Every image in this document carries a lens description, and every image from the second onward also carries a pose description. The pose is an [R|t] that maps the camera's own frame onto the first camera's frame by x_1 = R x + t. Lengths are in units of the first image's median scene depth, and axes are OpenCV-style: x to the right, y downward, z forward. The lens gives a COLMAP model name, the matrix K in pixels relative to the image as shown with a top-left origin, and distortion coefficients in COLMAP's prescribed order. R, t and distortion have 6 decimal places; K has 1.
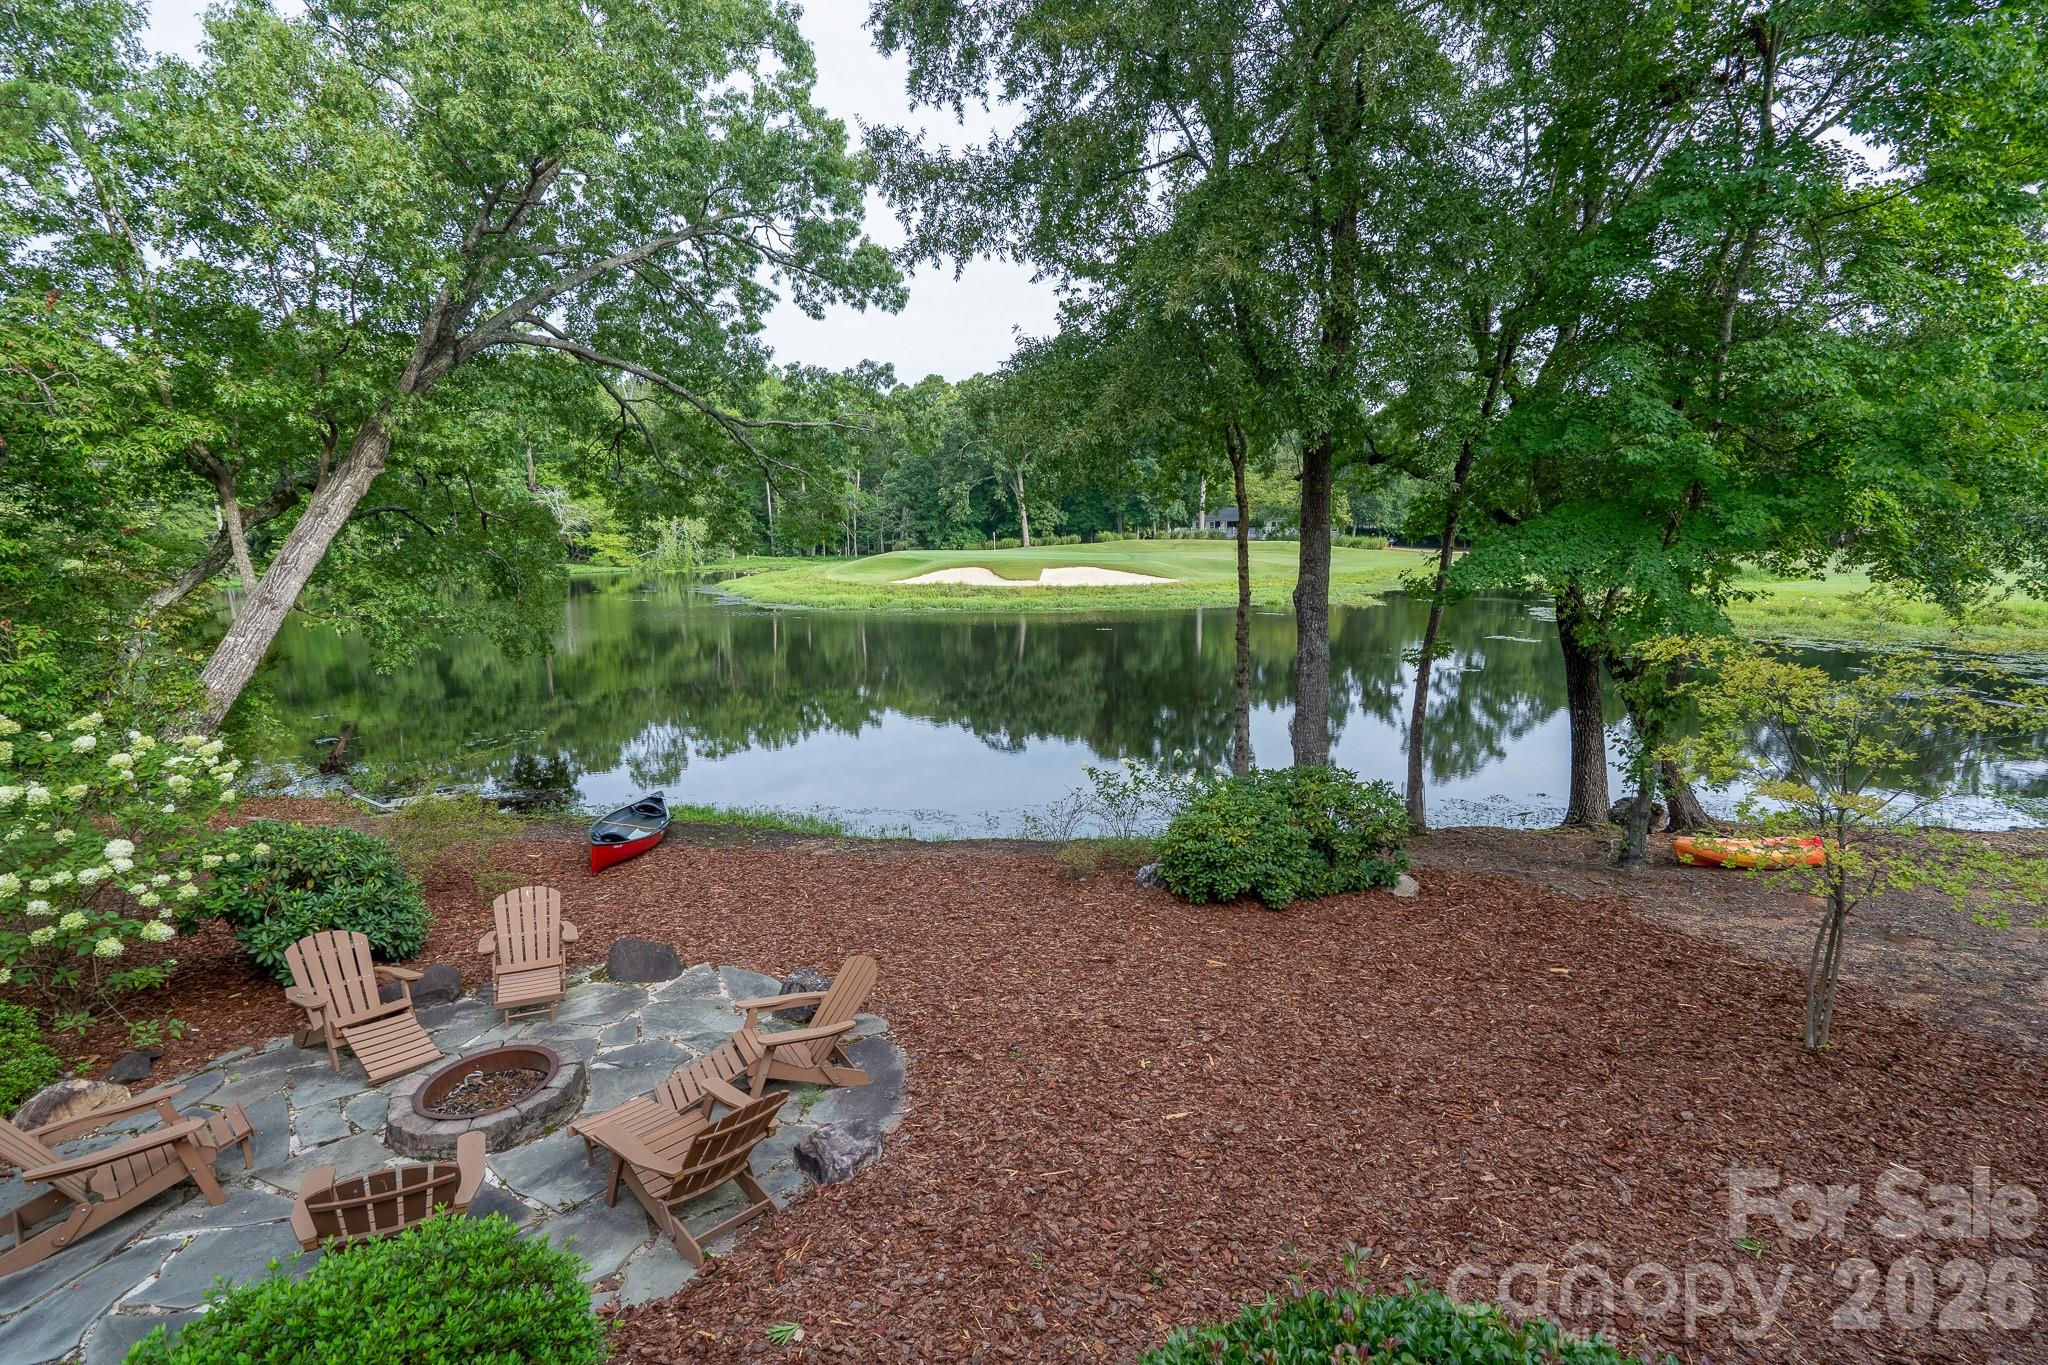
lens RADIAL K [[915.2, 0, 1016.5], [0, 915.2, 695.9], [0, 0, 1]] dist [-0.019980, 0.012111]
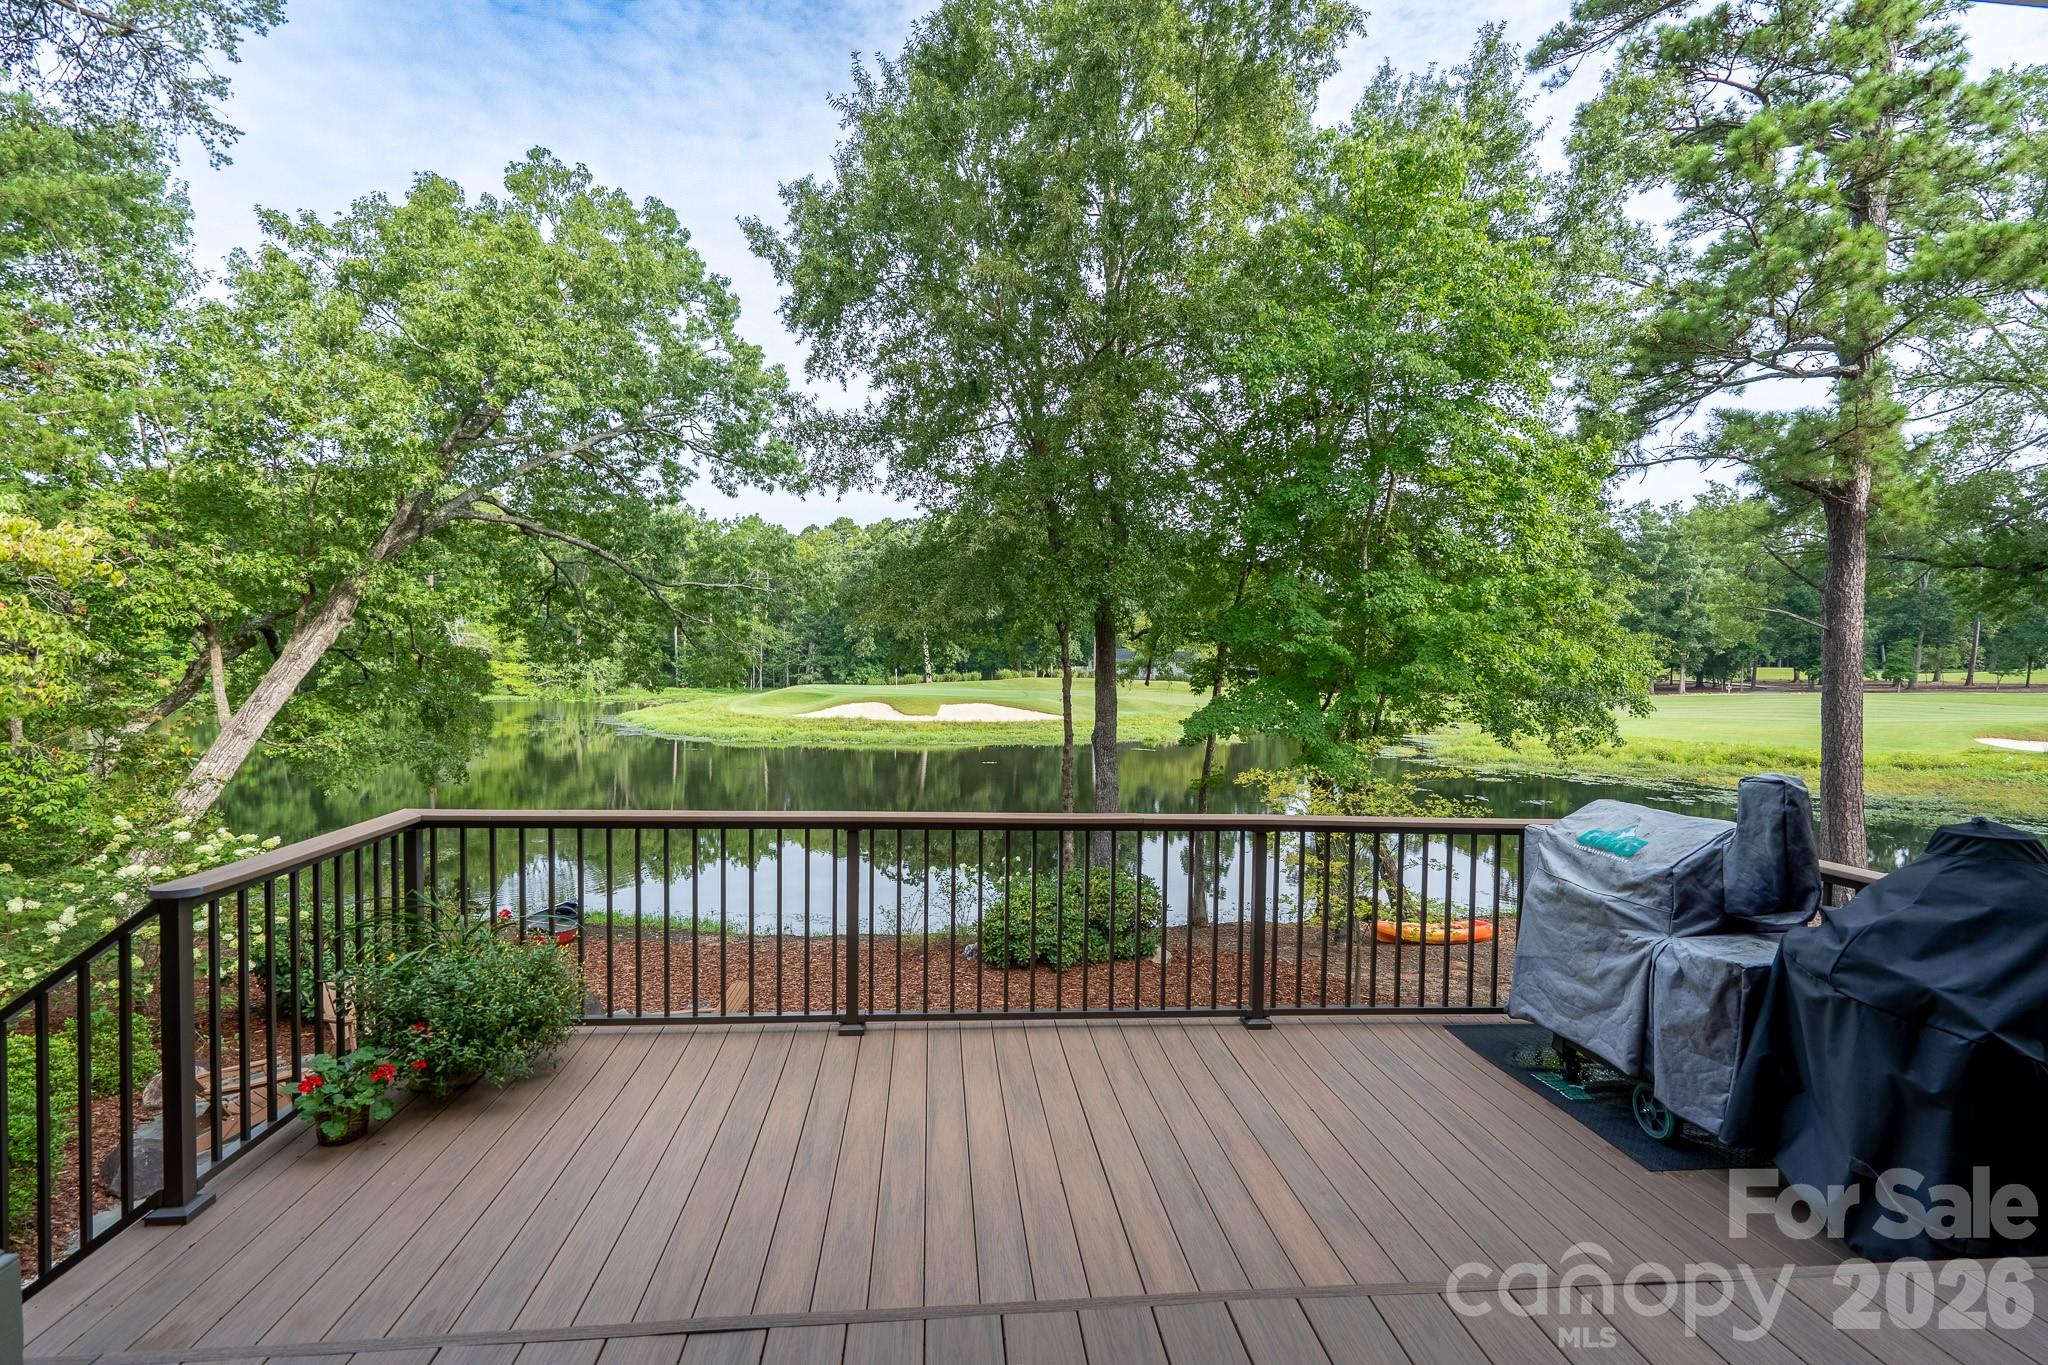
lens RADIAL K [[915.2, 0, 1016.5], [0, 915.2, 695.9], [0, 0, 1]] dist [-0.019980, 0.012111]
pose [[0.994893, 0.014688, 0.099863, 0.033771], [-0.000090, 0.989484, -0.144641, 0.011295], [-0.100938, 0.143893, 0.984432, -0.159634]]
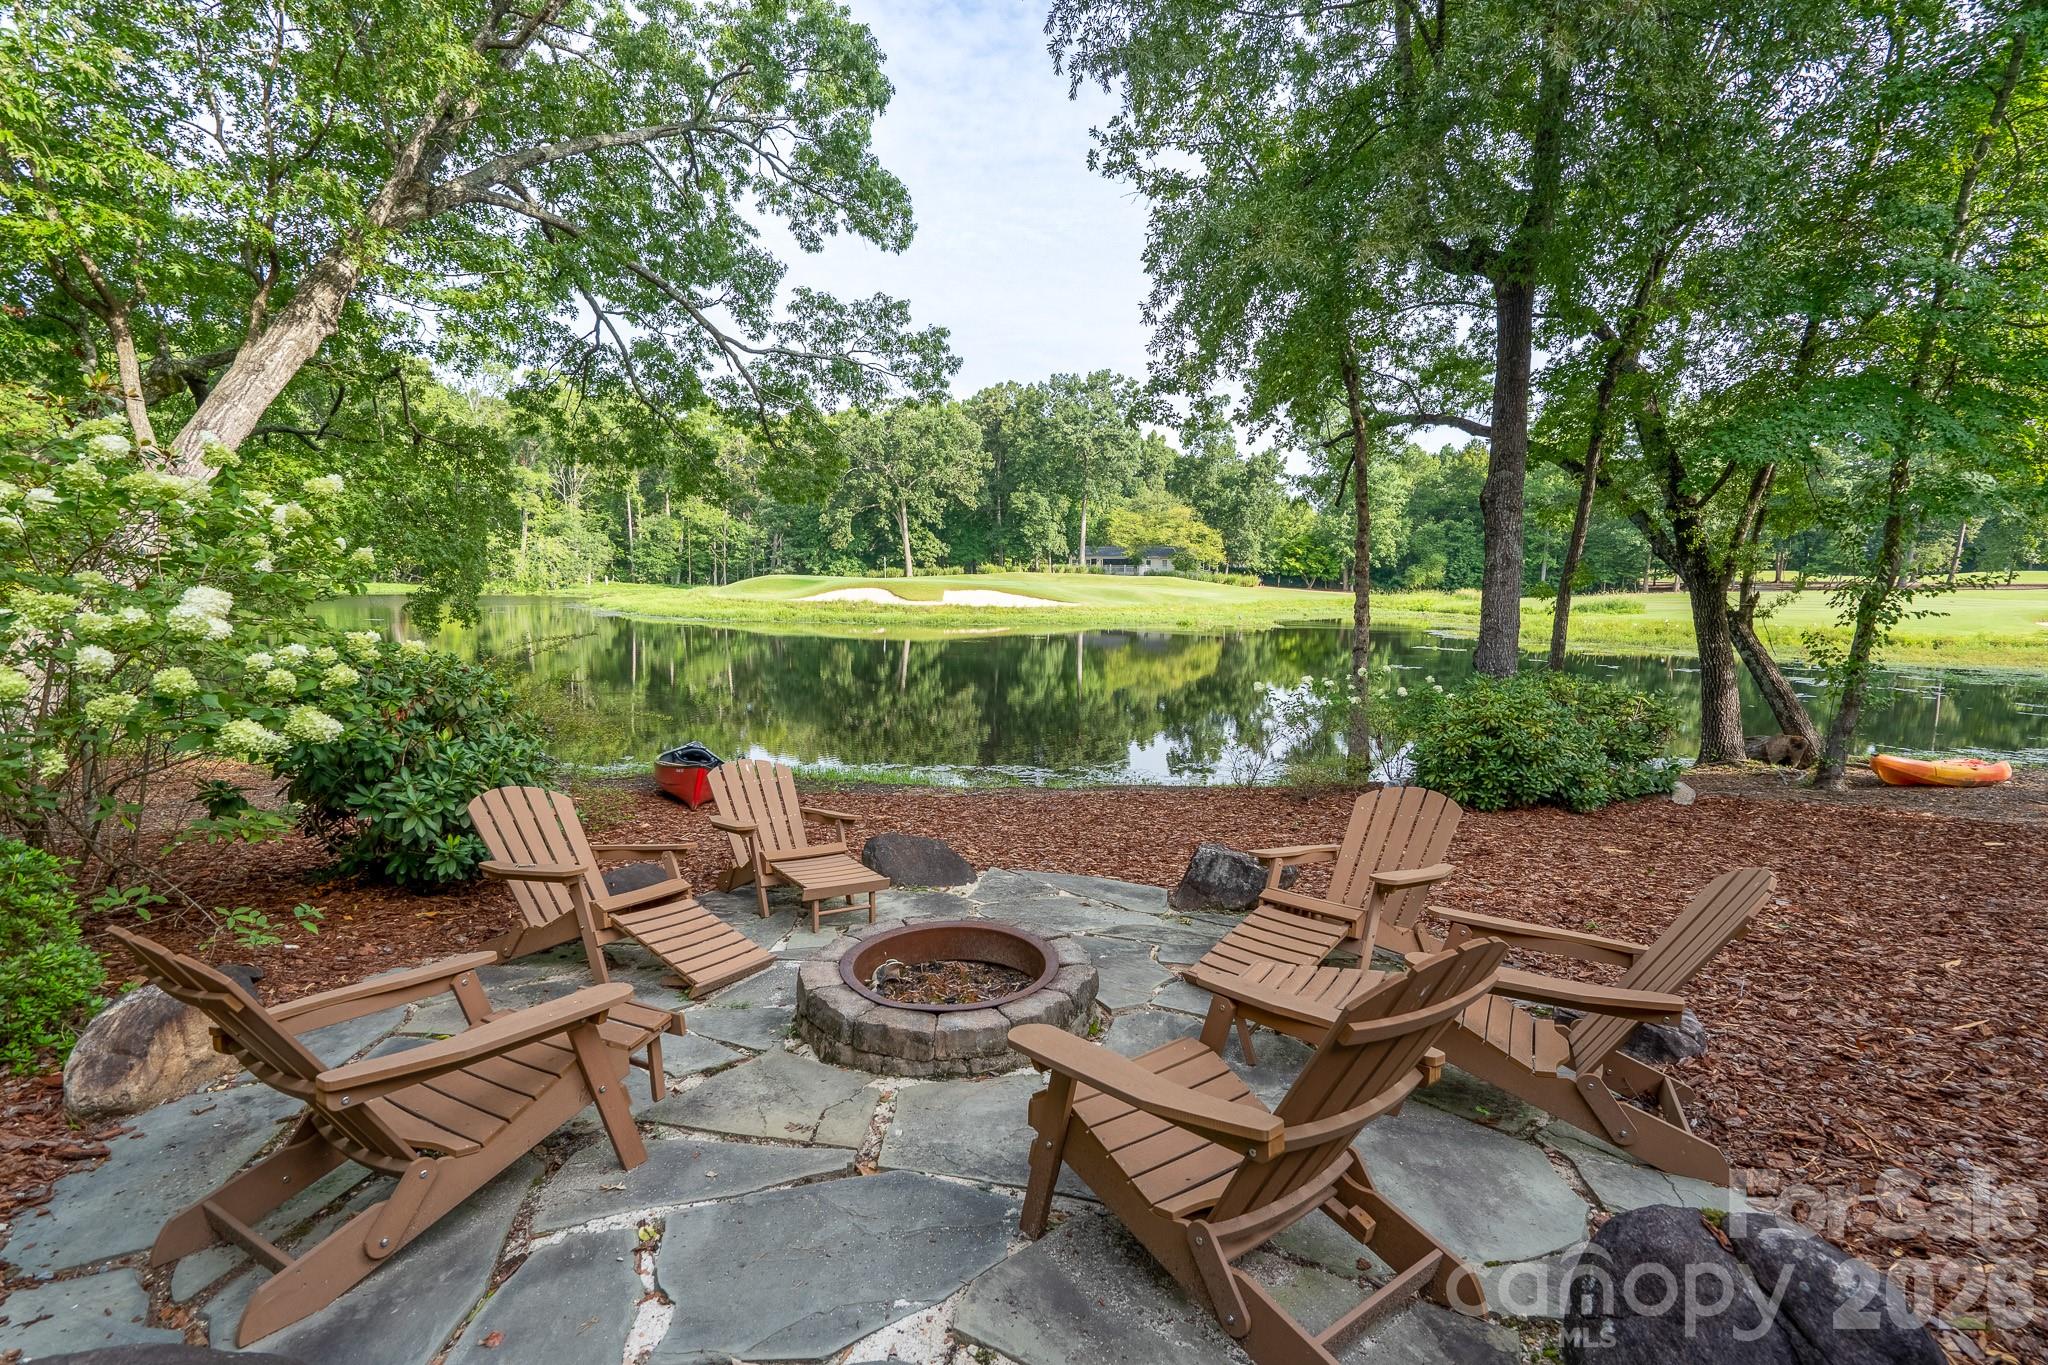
lens RADIAL K [[915.2, 0, 1016.5], [0, 915.2, 695.9], [0, 0, 1]] dist [-0.019980, 0.012111]
pose [[0.987490, 0.005204, 0.157595, -0.159008], [0.002533, 0.998803, -0.048857, 0.070136], [-0.157660, 0.048645, 0.986295, 0.100463]]
